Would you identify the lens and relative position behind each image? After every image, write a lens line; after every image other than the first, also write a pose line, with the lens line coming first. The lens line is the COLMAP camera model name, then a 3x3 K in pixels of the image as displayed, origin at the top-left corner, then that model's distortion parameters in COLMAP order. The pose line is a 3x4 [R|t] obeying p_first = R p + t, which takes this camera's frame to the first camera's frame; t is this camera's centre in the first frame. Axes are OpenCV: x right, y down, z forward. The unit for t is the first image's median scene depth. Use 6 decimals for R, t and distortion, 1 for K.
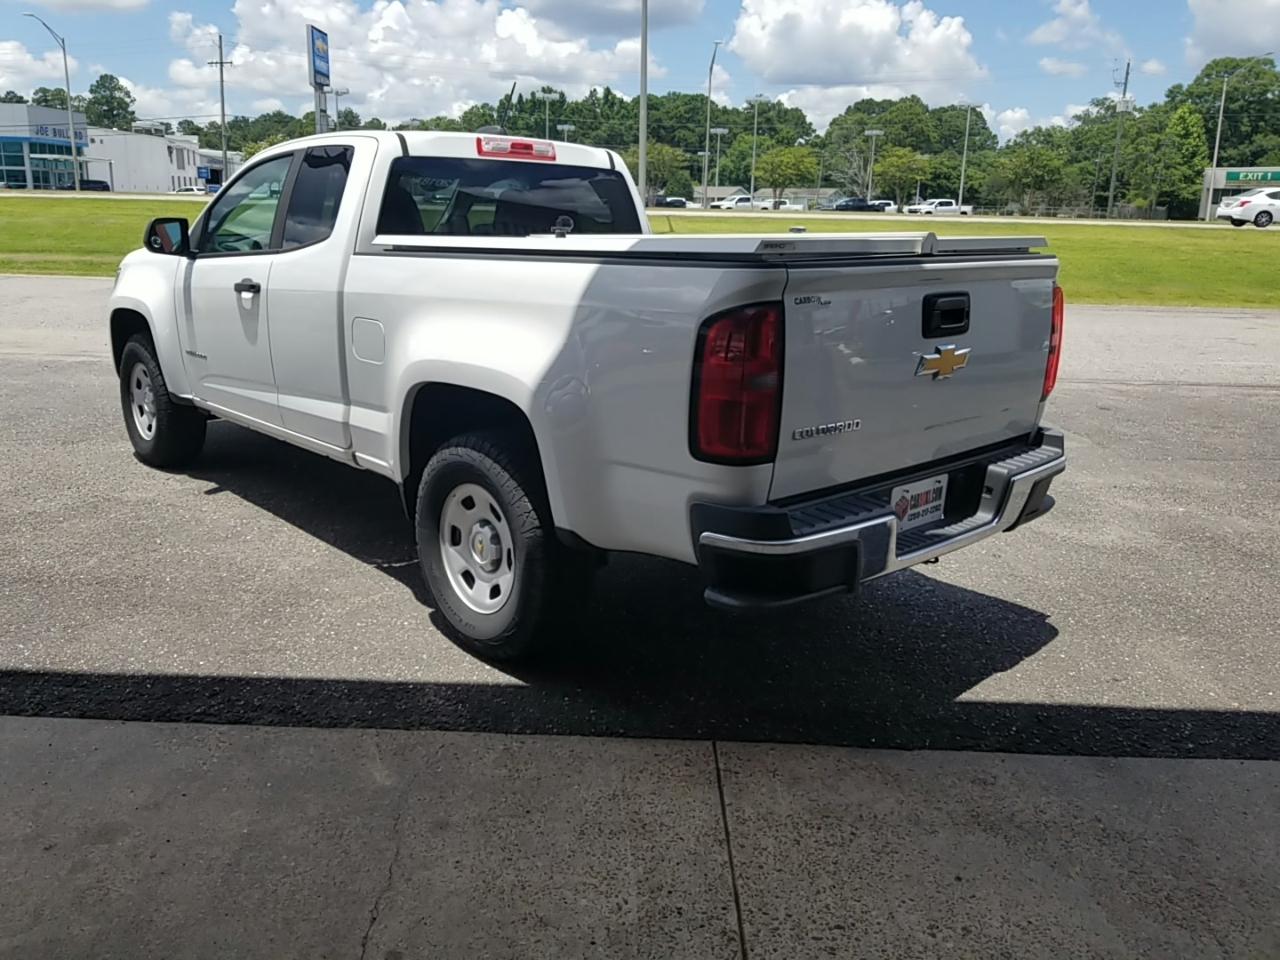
lens RADIAL K [[1007.0, 0, 609.3], [0, 1007.0, 454.1], [0, 0, 1]] dist [0.057193, -0.093475]
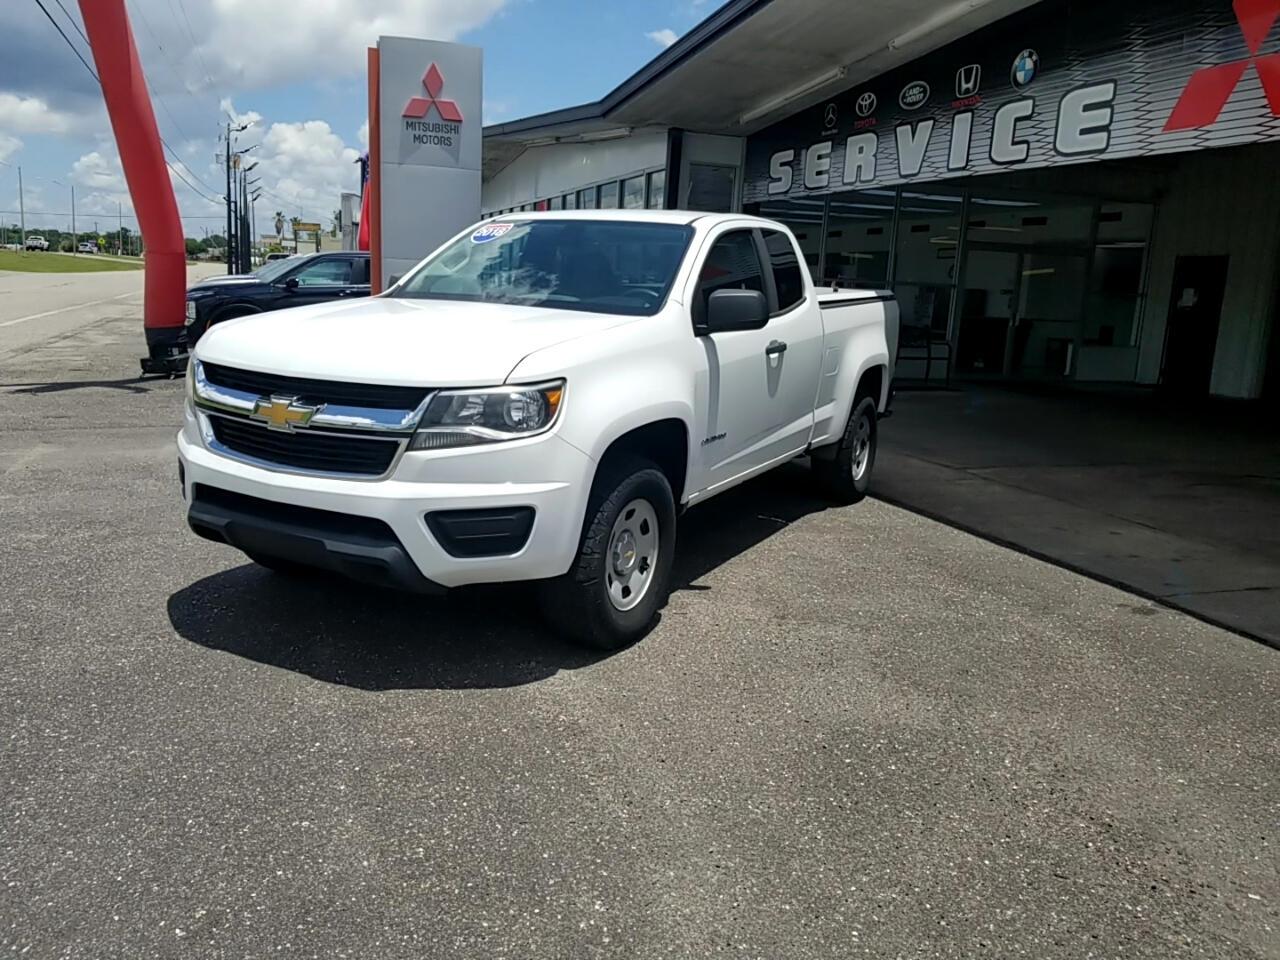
lens RADIAL K [[1008.5, 0, 605.6], [0, 1008.5, 472.0], [0, 0, 1]] dist [0.058519, -0.087157]
pose [[-0.327756, -0.216629, 0.919591, -0.079890], [0.169223, 0.944155, 0.282729, -0.022513], [-0.929484, 0.248282, -0.272793, 0.088699]]
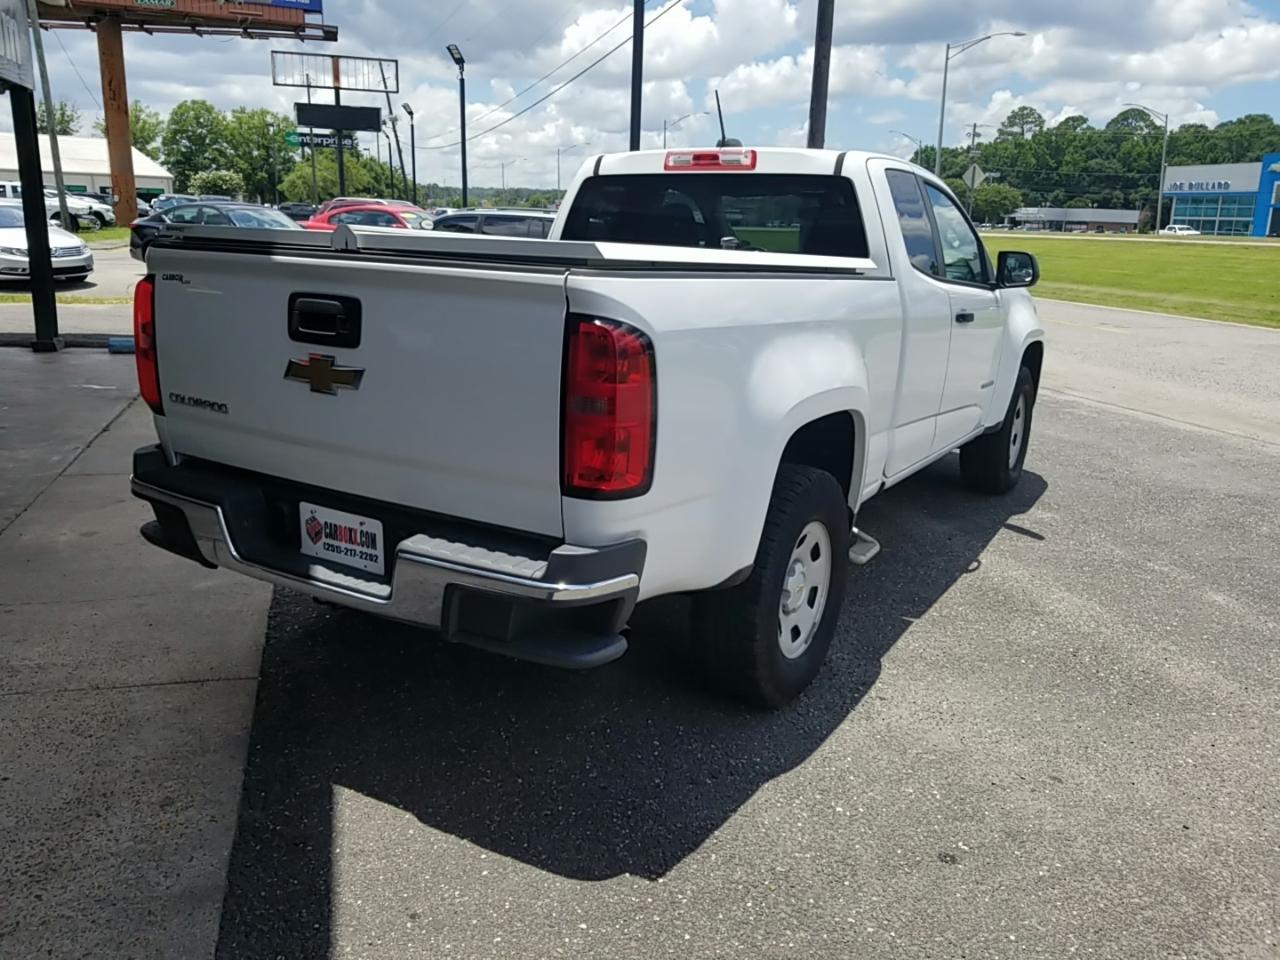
lens RADIAL K [[1000.7, 0, 608.1], [0, 1000.7, 485.0], [0, 0, 1]] dist [0.046475, -0.069255]
pose [[0.280409, 0.227466, -0.932539, 0.046910], [-0.250166, 0.955260, 0.157785, -0.007576], [0.926708, 0.189045, 0.324768, 0.037208]]
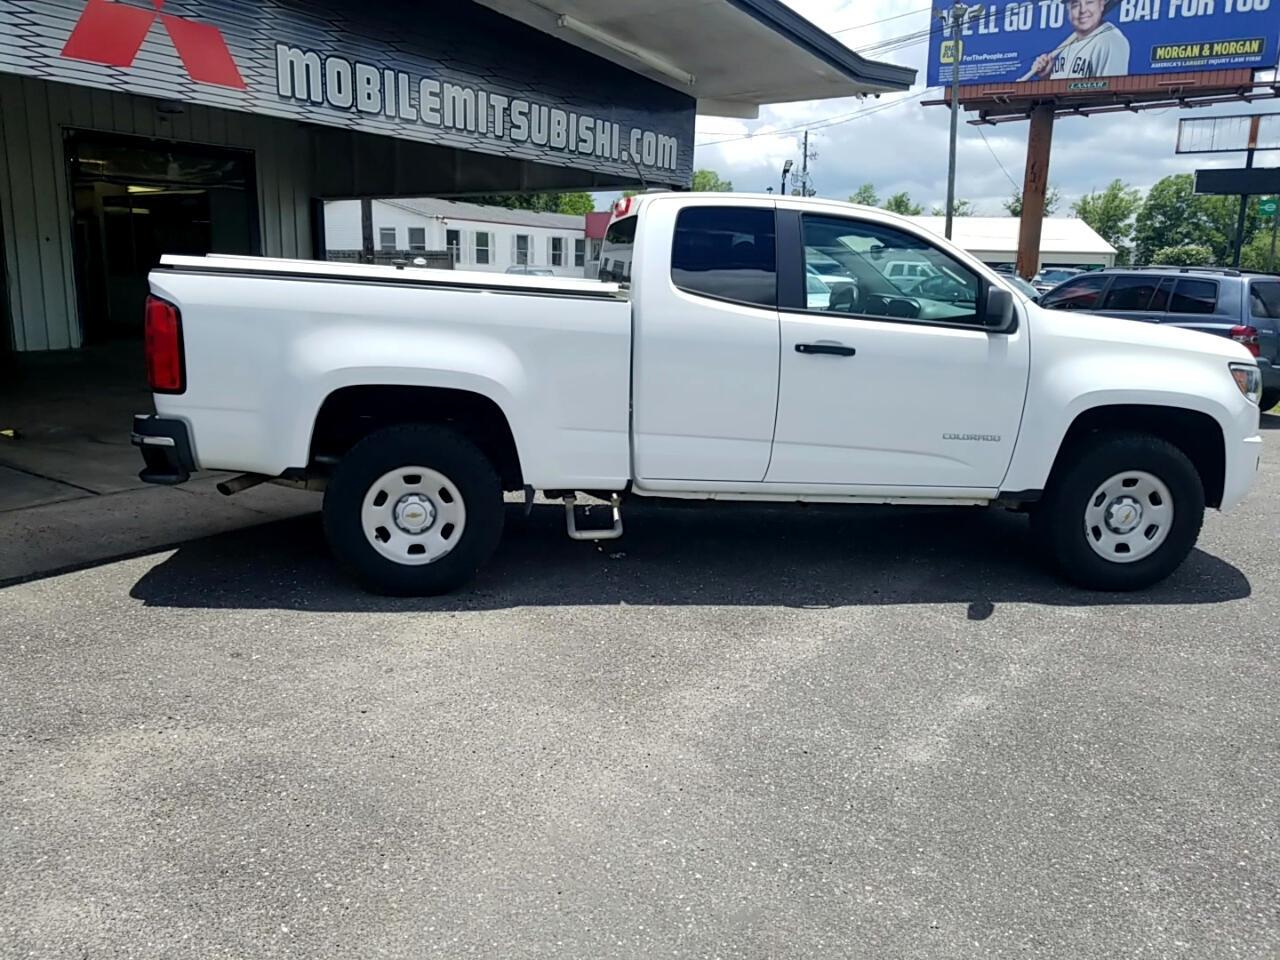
lens RADIAL K [[1000.7, 0, 608.1], [0, 1000.7, 485.0], [0, 0, 1]] dist [0.046475, -0.069255]
pose [[-0.575261, 0.131874, -0.807270, 0.050500], [-0.232596, 0.919804, 0.316005, -0.020825], [0.784203, 0.369553, -0.498454, 0.094797]]
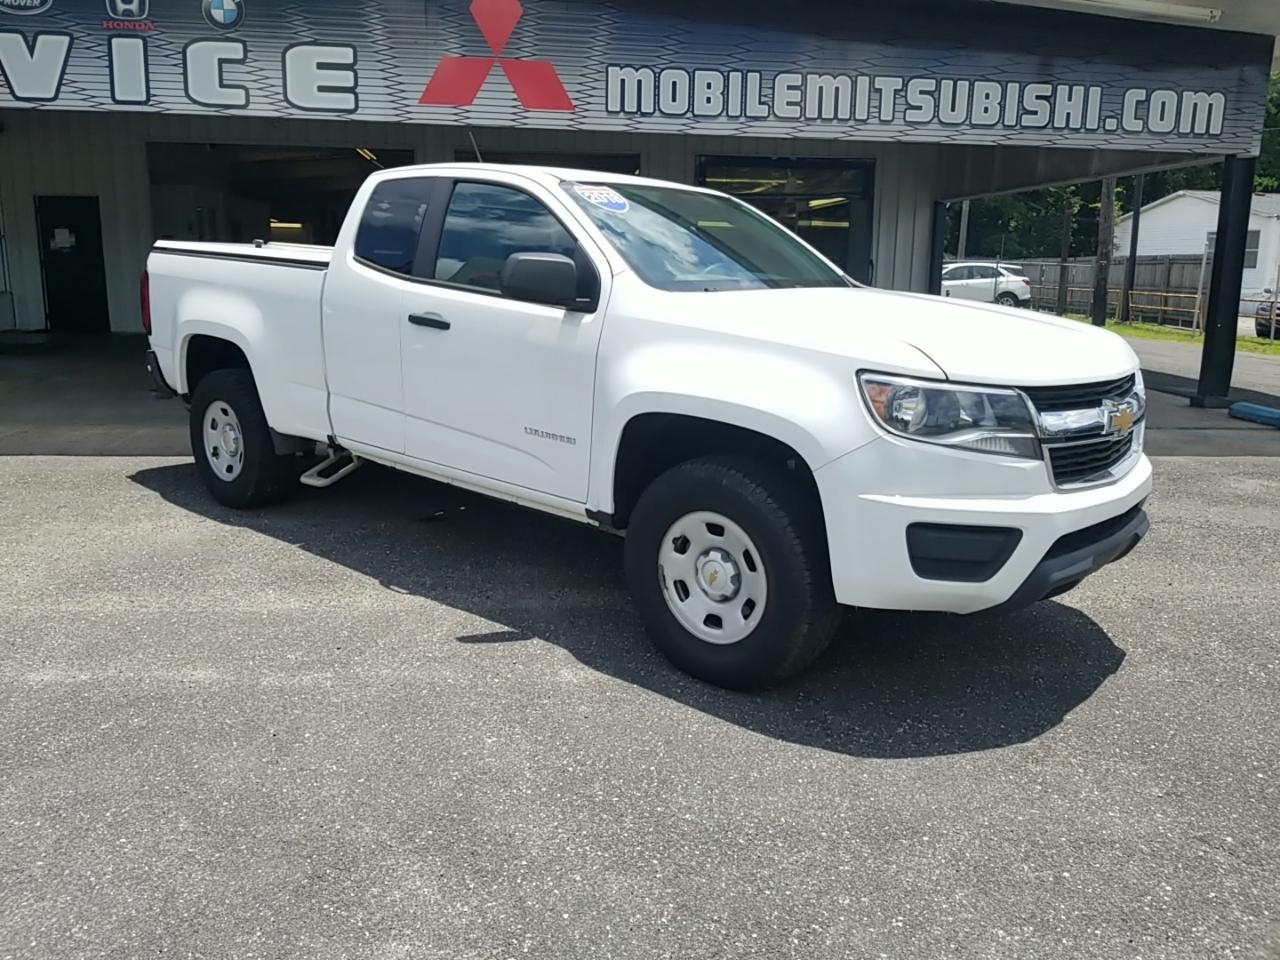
lens RADIAL K [[1005.0, 0, 606.2], [0, 1005.0, 458.5], [0, 0, 1]] dist [0.068248, -0.118599]
pose [[-0.993866, -0.026023, -0.107490, -0.007349], [-0.068509, 0.907853, 0.413653, -0.029186], [0.086821, 0.418479, -0.904067, 0.126159]]
